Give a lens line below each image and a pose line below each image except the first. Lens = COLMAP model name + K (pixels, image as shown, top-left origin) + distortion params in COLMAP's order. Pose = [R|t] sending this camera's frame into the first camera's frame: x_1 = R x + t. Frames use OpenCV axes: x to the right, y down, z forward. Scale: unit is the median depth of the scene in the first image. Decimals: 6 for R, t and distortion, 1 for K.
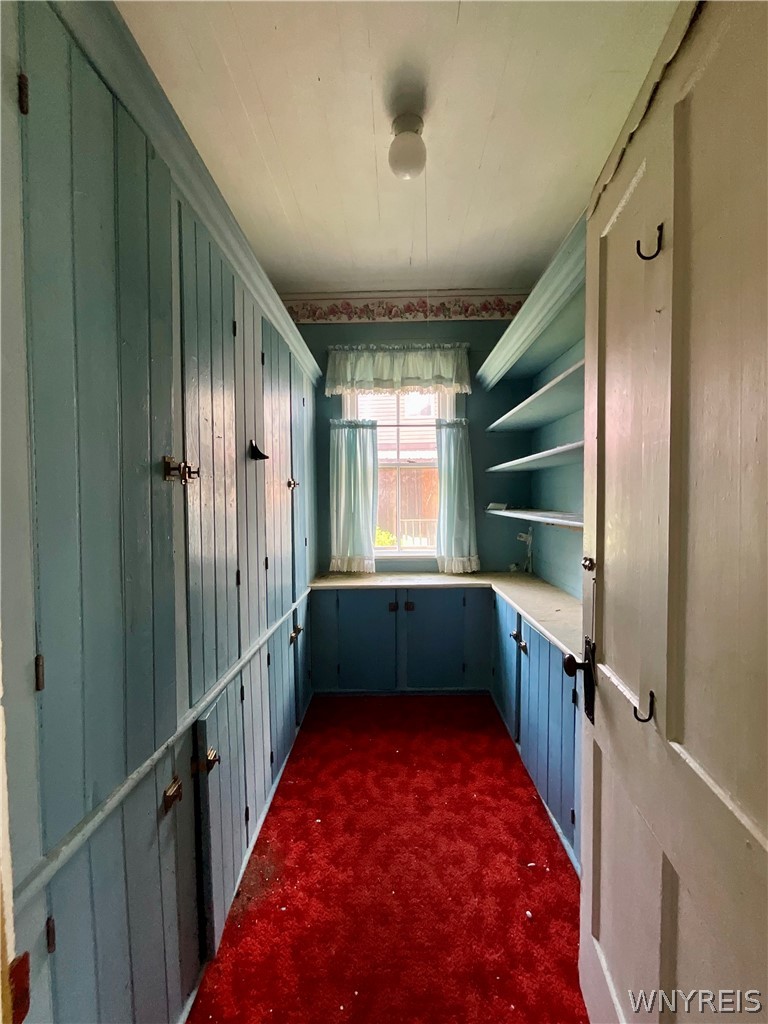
lens RADIAL K [[418.2, 0, 384.7], [0, 418.2, 513.9], [0, 0, 1]] dist [-0.001315, -0.000382]
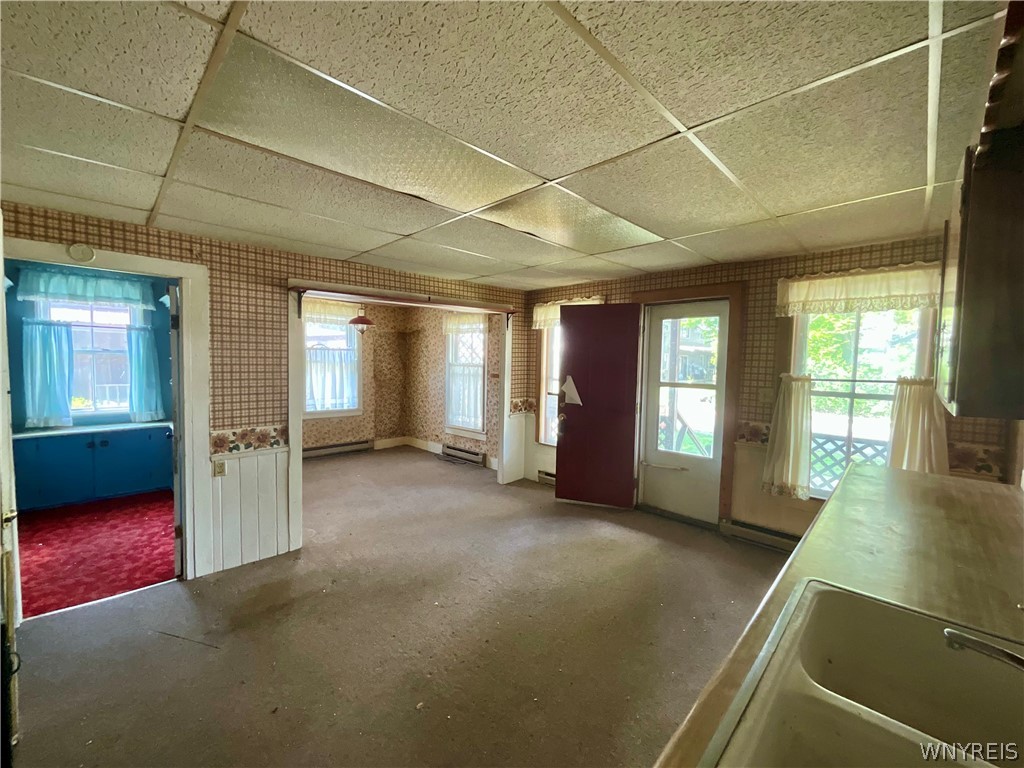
lens RADIAL K [[418.2, 0, 510.7], [0, 418.2, 385.0], [0, 0, 1]] dist [-0.001315, -0.000382]
pose [[0.688372, -0.018726, 0.725116, -0.024284], [-0.002355, 0.999604, 0.028050, -0.048434], [-0.725354, -0.021016, 0.688055, -1.133890]]
